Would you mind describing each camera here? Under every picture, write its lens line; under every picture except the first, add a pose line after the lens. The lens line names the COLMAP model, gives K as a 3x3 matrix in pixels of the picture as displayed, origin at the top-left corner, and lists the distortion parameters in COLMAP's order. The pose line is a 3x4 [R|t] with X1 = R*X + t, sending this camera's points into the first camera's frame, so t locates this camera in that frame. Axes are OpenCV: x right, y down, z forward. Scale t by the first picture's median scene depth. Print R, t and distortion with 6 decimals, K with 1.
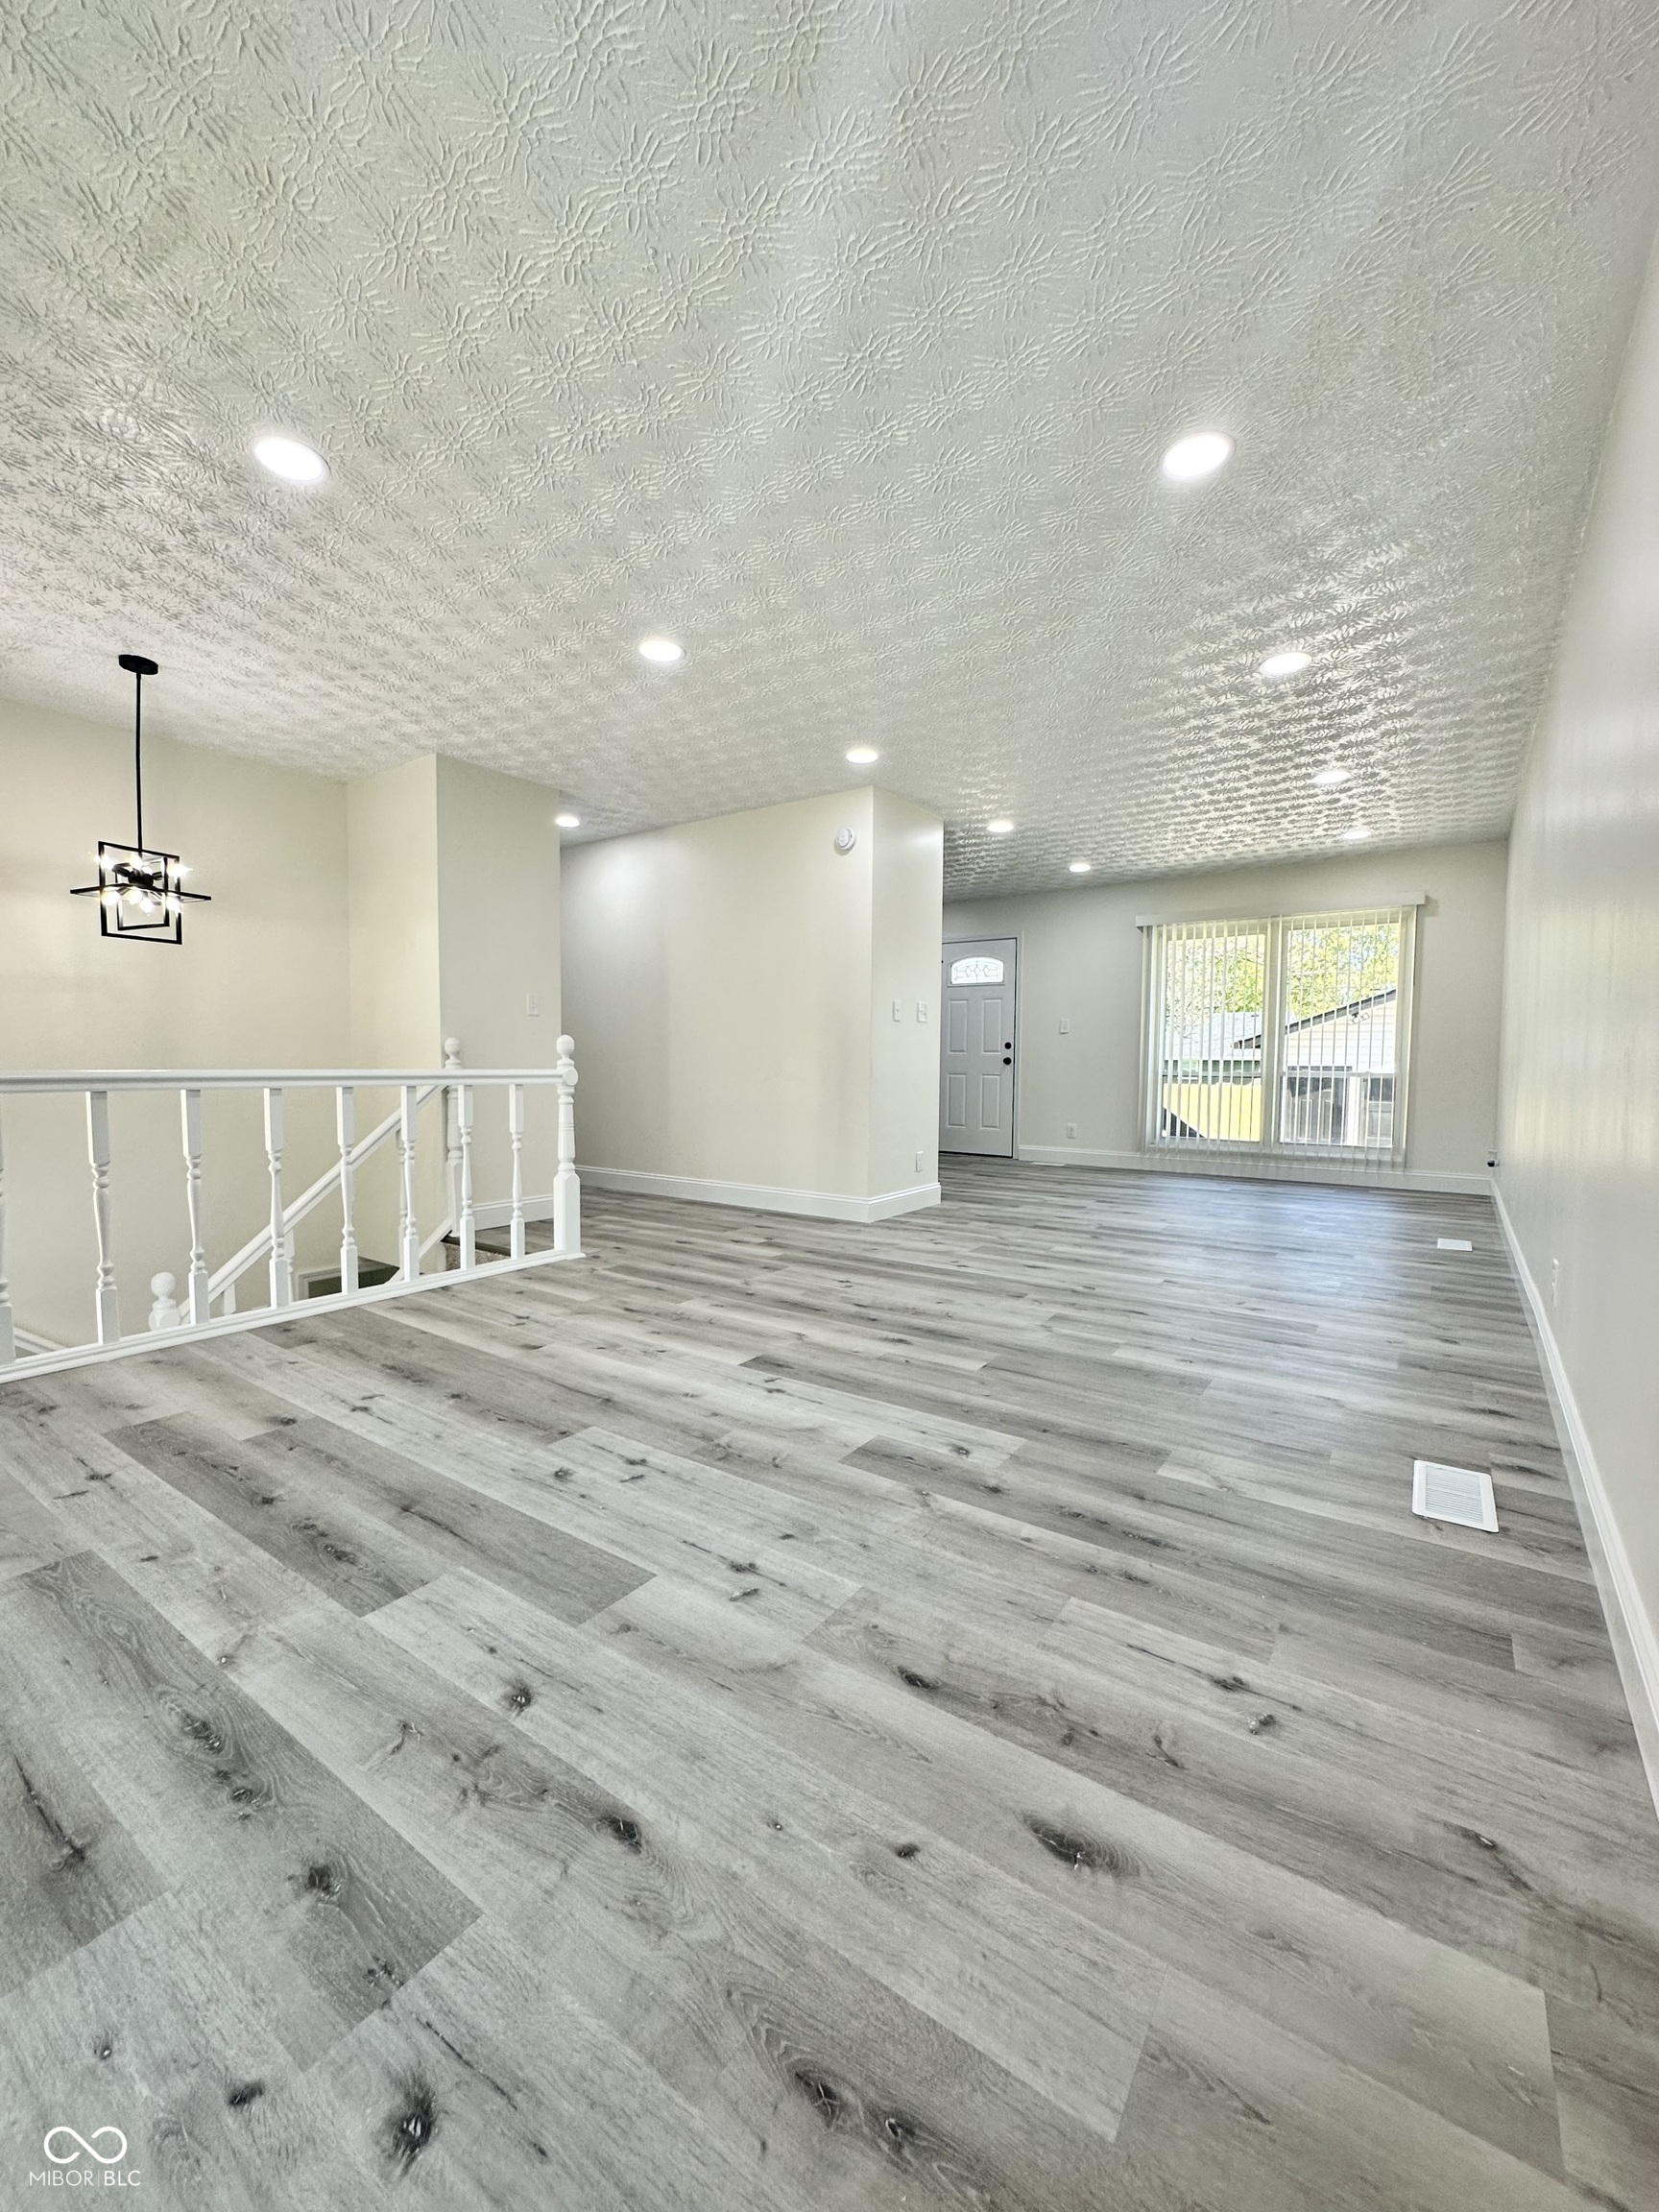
lens RADIAL K [[881.9, 0, 829.5], [0, 881.9, 1106.0], [0, 0, 1]] dist [-0.006377, 0.001781]
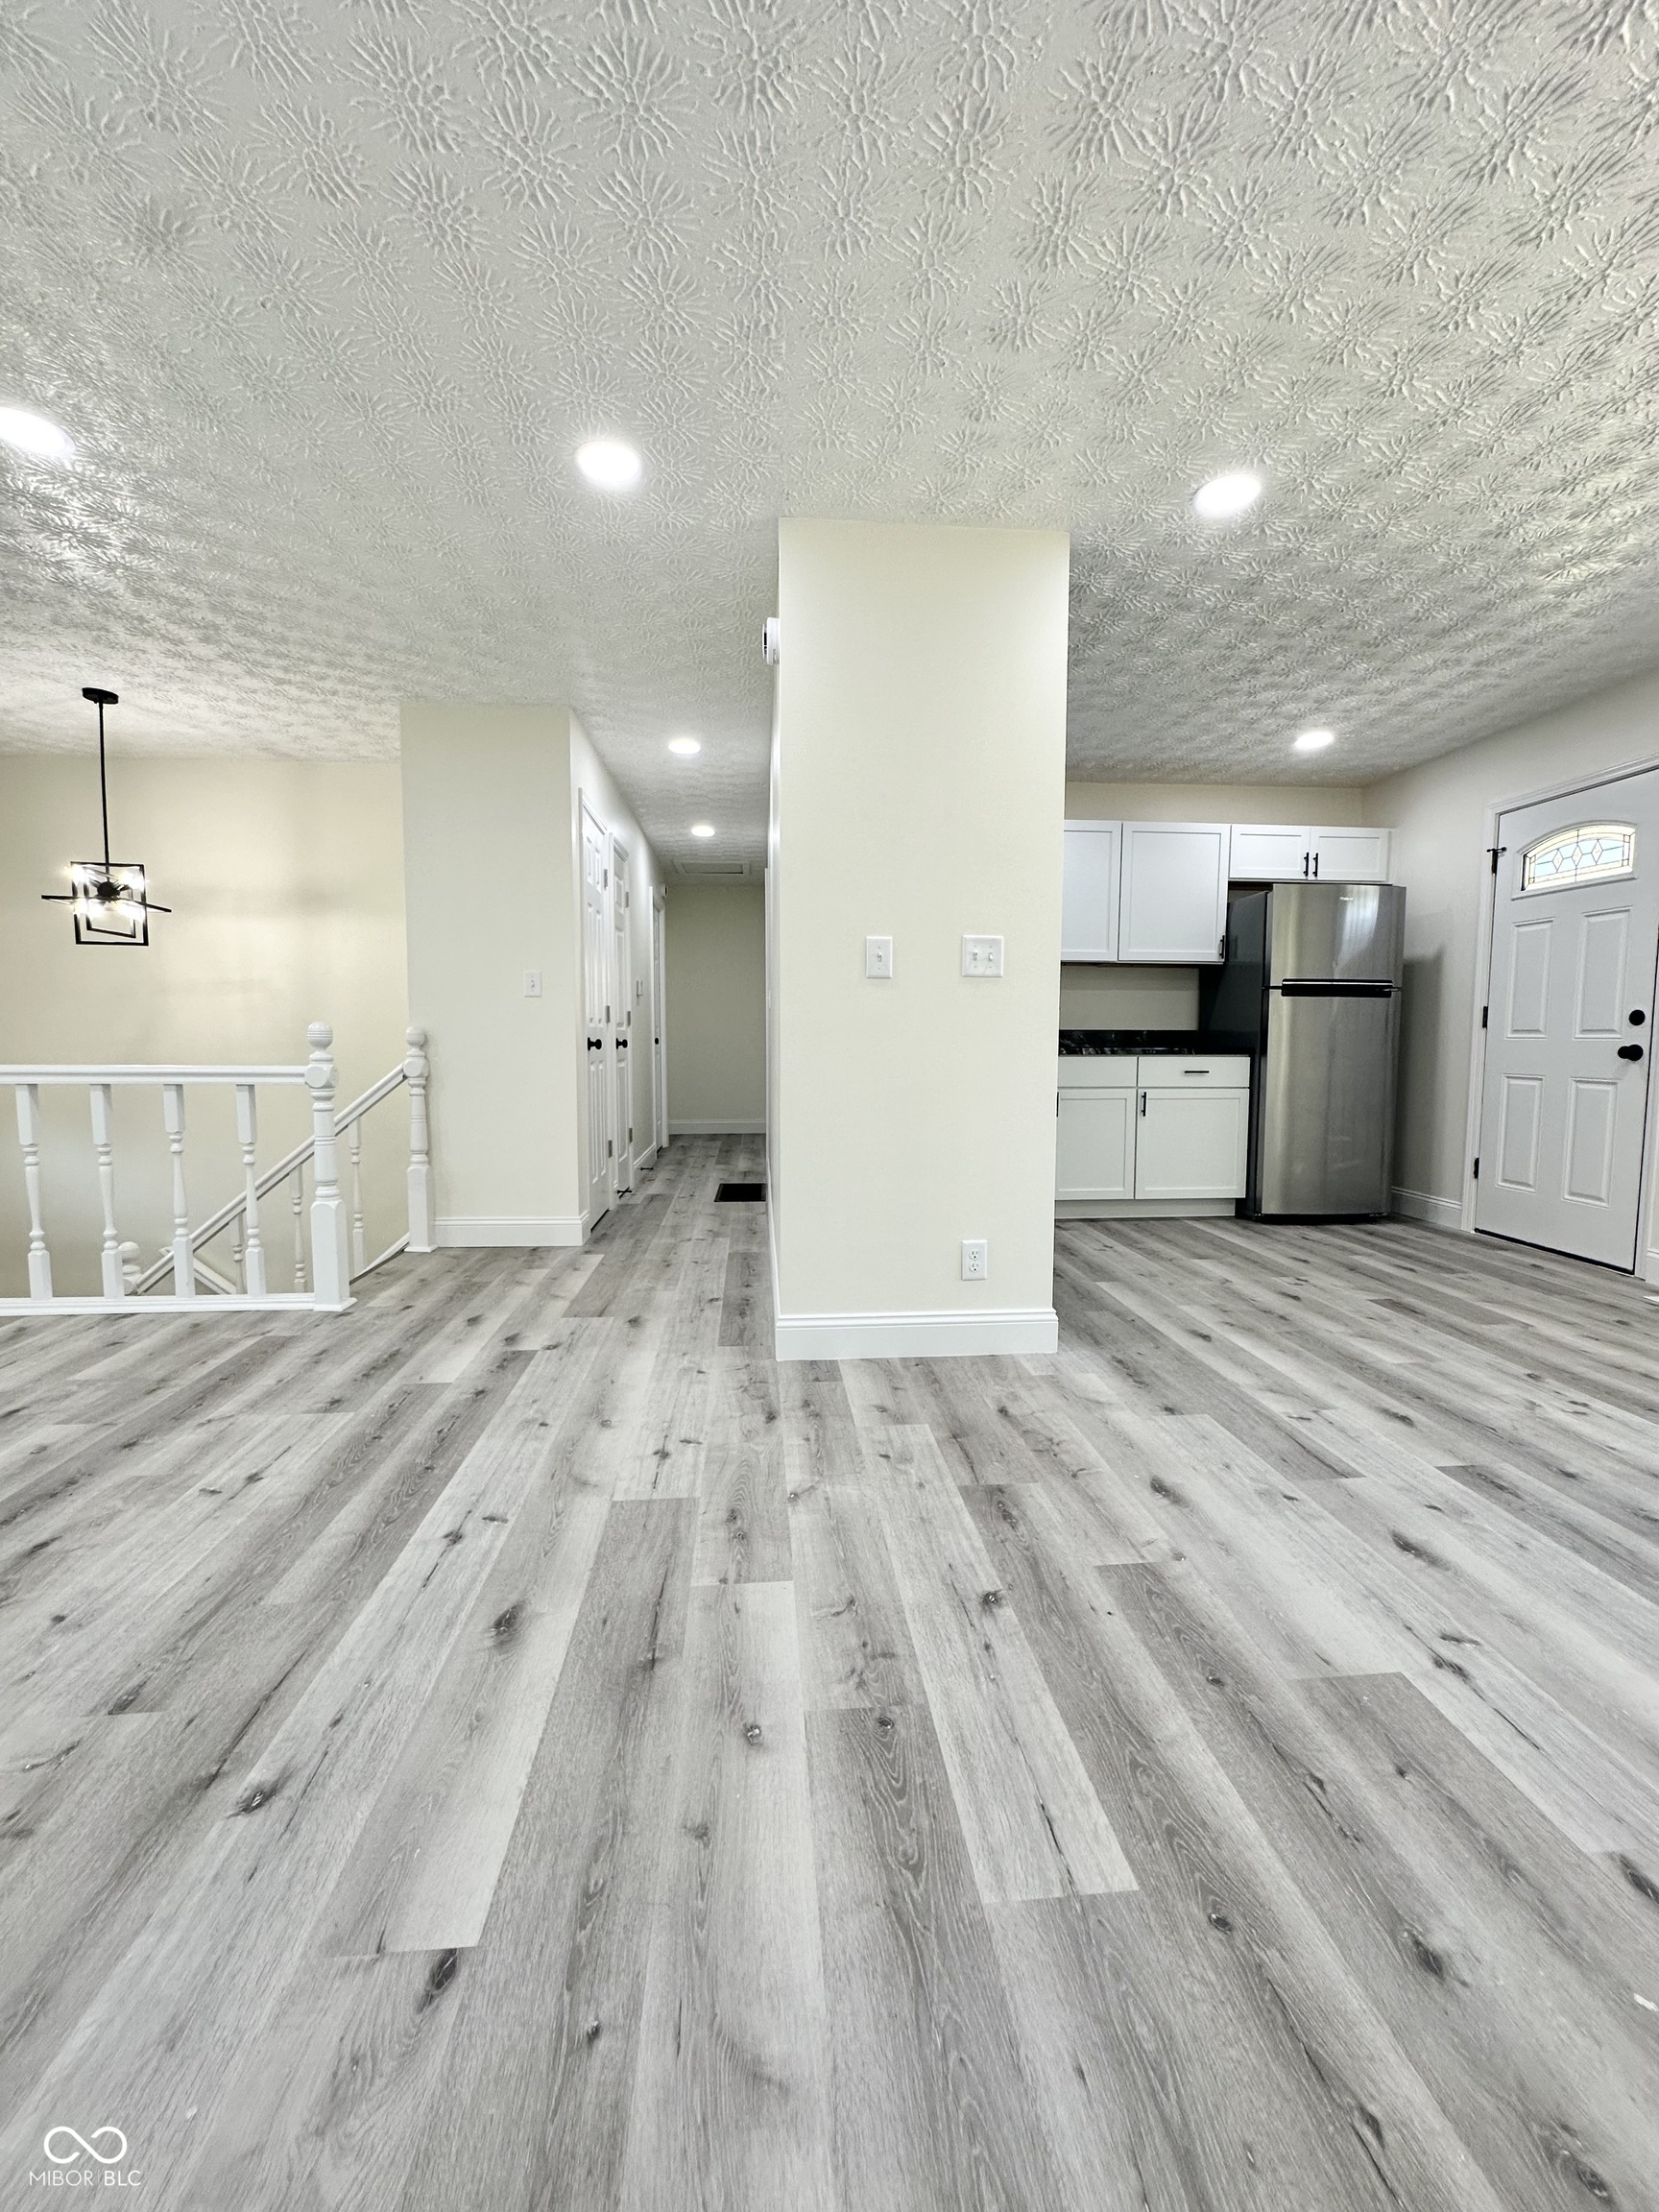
lens RADIAL K [[881.9, 0, 829.5], [0, 881.9, 1106.0], [0, 0, 1]] dist [-0.006377, 0.001781]
pose [[0.640268, 0.054407, -0.766222, 0.379042], [-0.038251, 0.998509, 0.038937, -0.035210], [0.767198, 0.004379, 0.641395, 0.554099]]
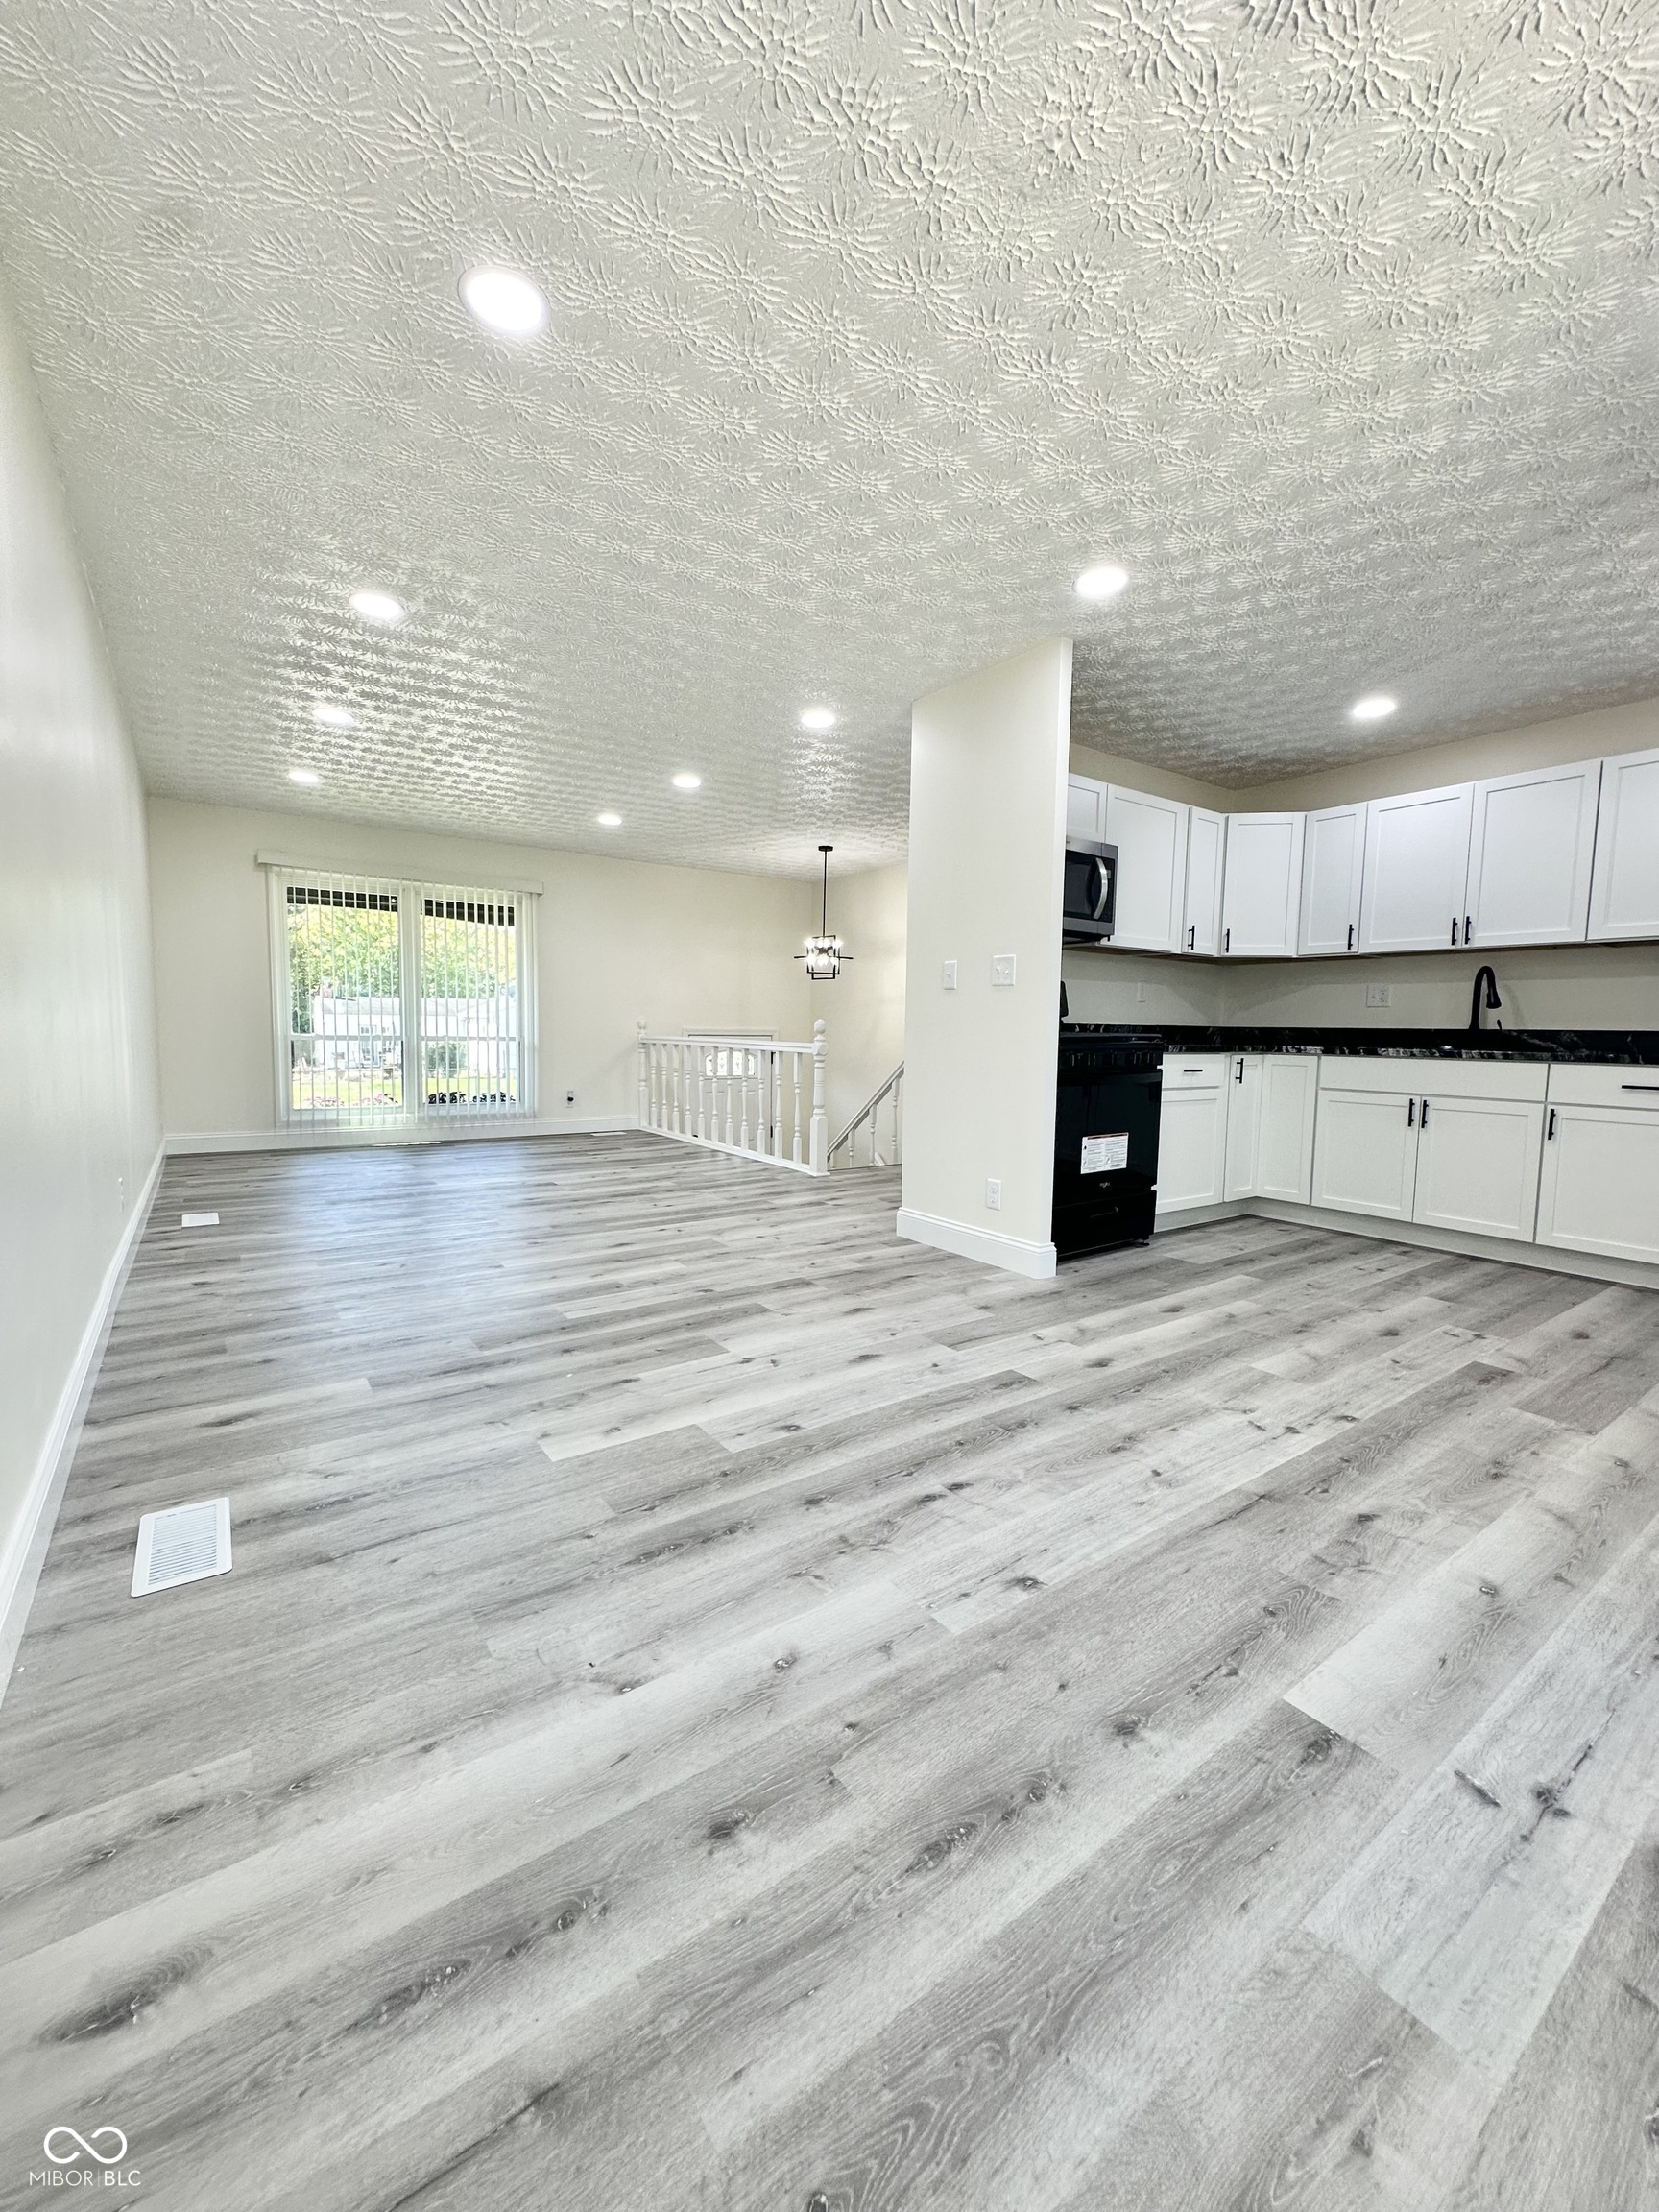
lens RADIAL K [[881.9, 0, 829.5], [0, 881.9, 1106.0], [0, 0, 1]] dist [-0.006377, 0.001781]
pose [[-0.336062, 0.070735, -0.939180, 0.689109], [-0.068625, 0.992686, 0.099321, -0.055196], [0.939337, 0.097829, -0.328750, 0.981301]]
